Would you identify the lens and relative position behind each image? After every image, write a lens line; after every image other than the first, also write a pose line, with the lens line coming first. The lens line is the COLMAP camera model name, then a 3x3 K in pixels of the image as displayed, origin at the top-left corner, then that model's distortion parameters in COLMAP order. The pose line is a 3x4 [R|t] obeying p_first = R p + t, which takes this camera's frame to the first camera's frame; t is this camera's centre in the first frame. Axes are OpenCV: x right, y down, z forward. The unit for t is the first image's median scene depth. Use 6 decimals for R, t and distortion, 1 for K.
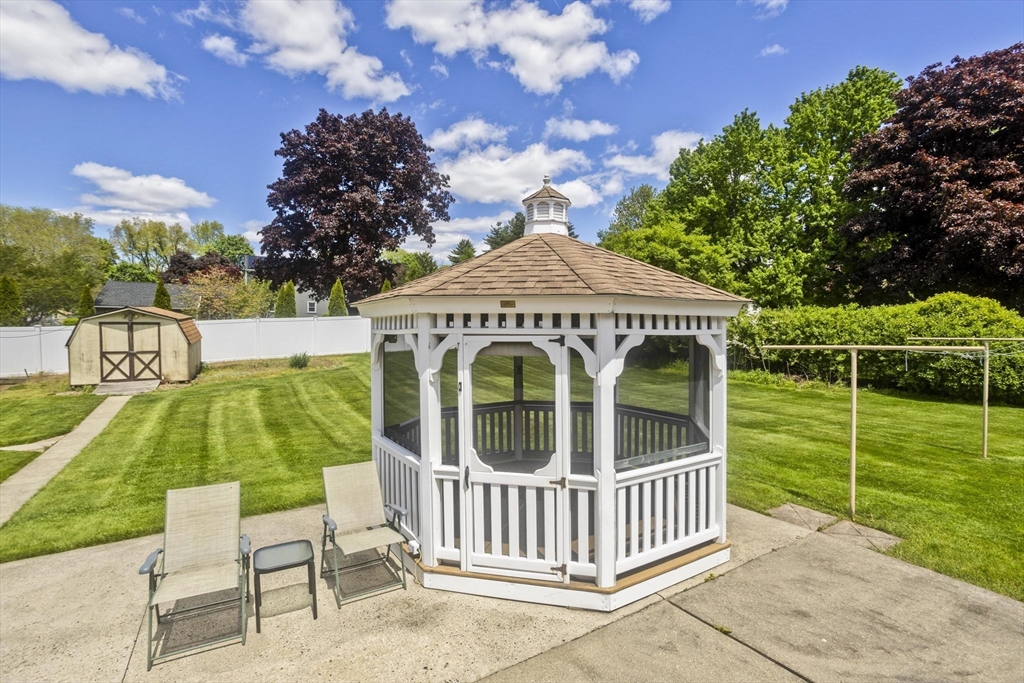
lens RADIAL K [[477.2, 0, 527.1], [0, 477.2, 342.9], [0, 0, 1]] dist [-0.036896, 0.037211]
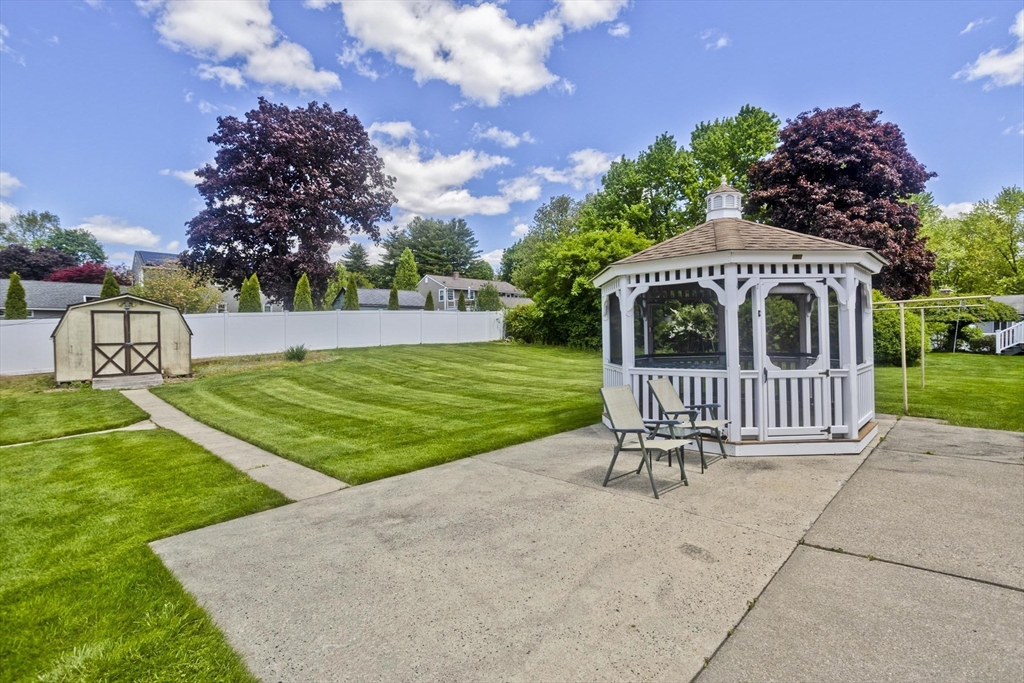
lens RADIAL K [[490.6, 0, 507.0], [0, 490.6, 326.8], [0, 0, 1]] dist [-0.002279, 0.000425]
pose [[0.971709, -0.013531, 0.235794, -0.196795], [0.025917, 0.998437, -0.049507, 0.029475], [-0.234756, 0.054217, 0.970541, -0.046839]]
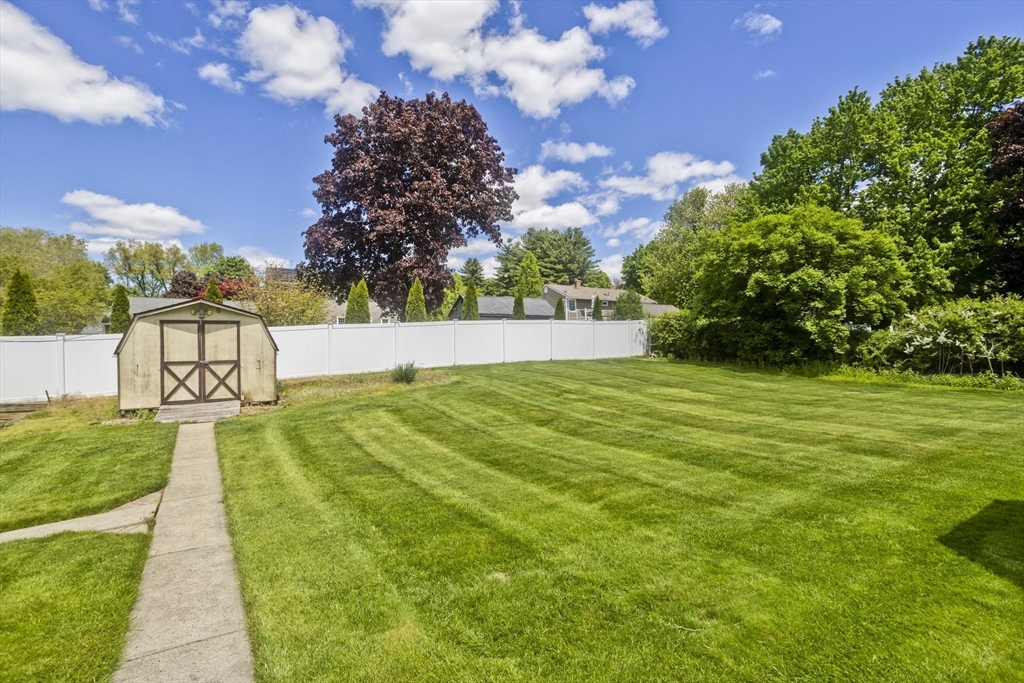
lens RADIAL K [[460.4, 0, 512.0], [0, 460.4, 341.5], [0, 0, 1]] dist [-0.047701, 0.036906]
pose [[0.999352, -0.019516, 0.030260, -0.217653], [0.021106, 0.998363, -0.053156, 0.019618], [-0.029173, 0.053761, 0.998128, 0.168603]]
